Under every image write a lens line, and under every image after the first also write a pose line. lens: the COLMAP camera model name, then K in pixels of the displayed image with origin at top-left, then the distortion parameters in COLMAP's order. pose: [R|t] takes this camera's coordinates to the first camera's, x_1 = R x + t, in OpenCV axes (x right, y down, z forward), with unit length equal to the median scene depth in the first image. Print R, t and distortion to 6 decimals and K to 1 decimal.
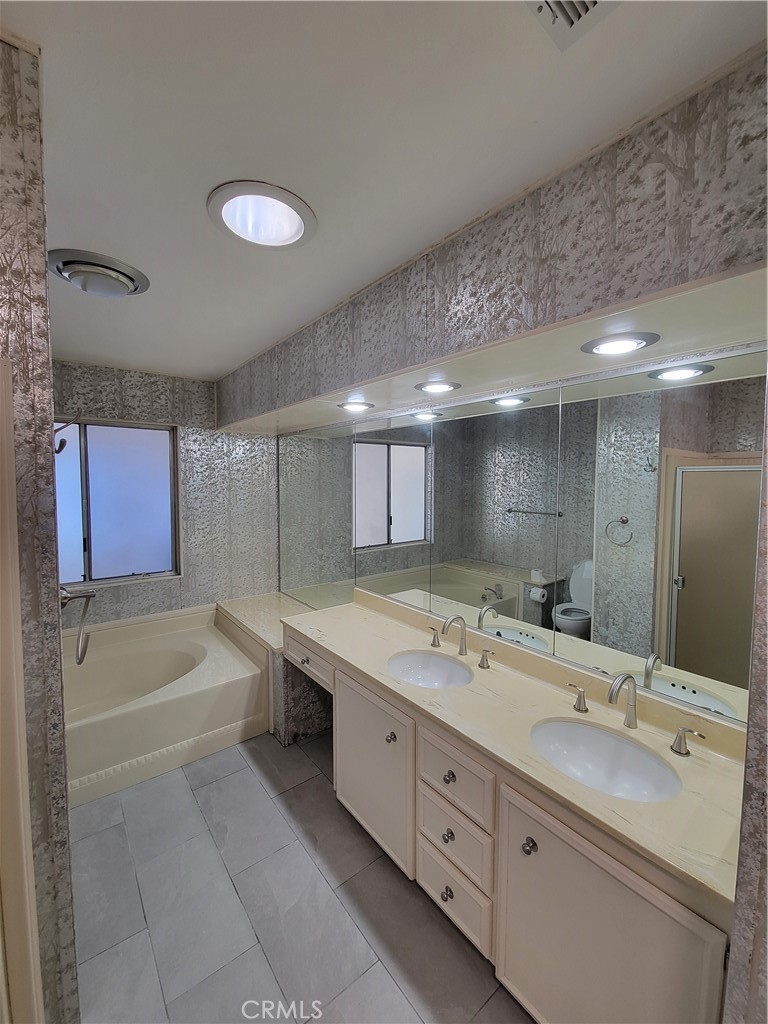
lens RADIAL K [[419.2, 0, 380.8], [0, 419.2, 504.3], [0, 0, 1]] dist [0.000483, 0.000154]
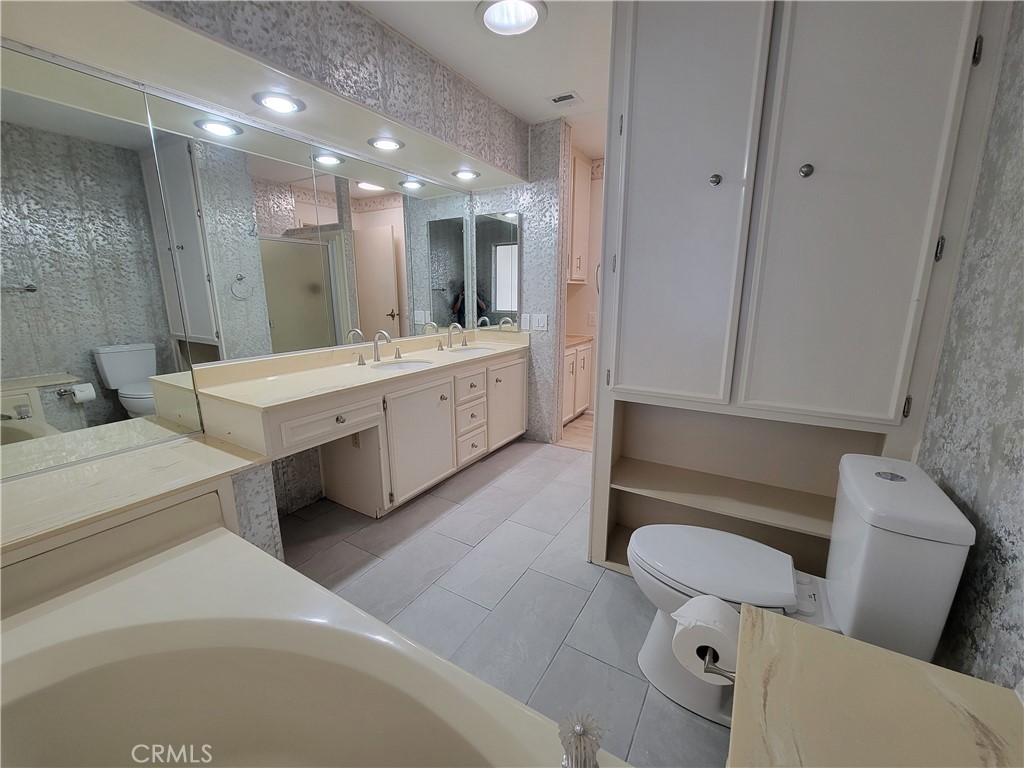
lens RADIAL K [[419.2, 0, 504.7], [0, 419.2, 386.2], [0, 0, 1]] dist [0.000483, 0.000154]
pose [[-0.348143, -0.207462, 0.914197, -1.607987], [0.060271, 0.968233, 0.242677, 0.182332], [-0.935502, 0.139585, -0.324580, 1.438078]]
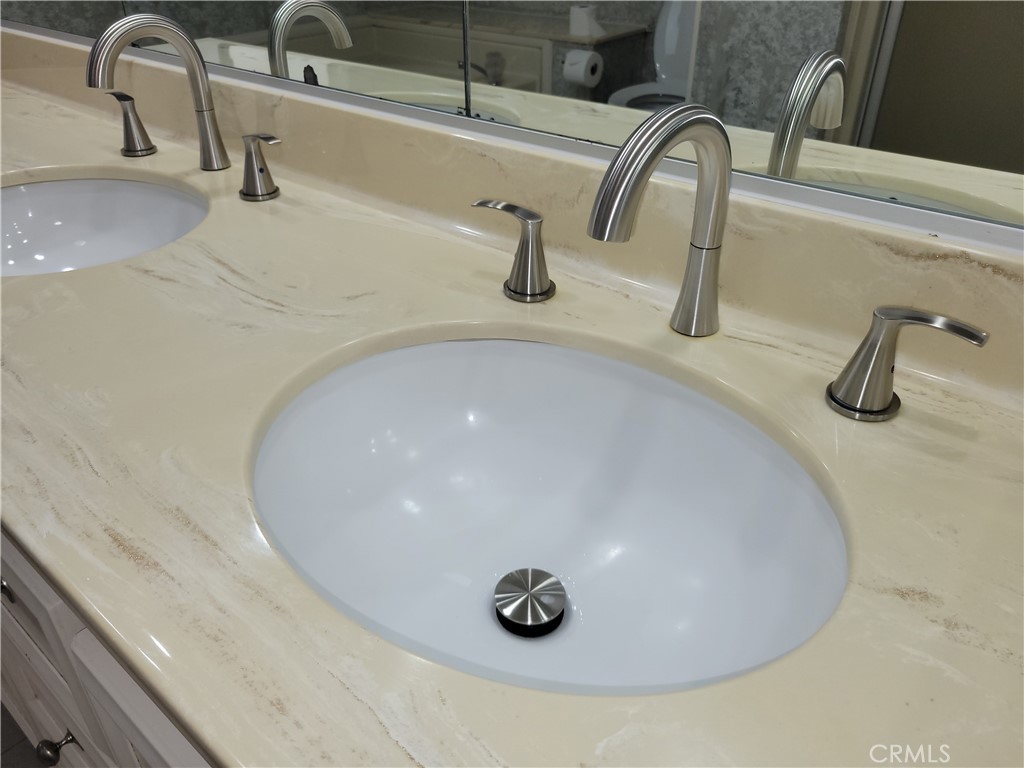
lens RADIAL K [[775.1, 0, 512.0], [0, 775.1, 384.0], [0, 0, 1]] dist [0.005536, 0.002930]
pose [[0.979040, -0.118185, 0.165872, 0.397675], [0.023856, 0.875357, 0.482888, 0.322677], [-0.202268, -0.468809, 0.859829, 0.590111]]
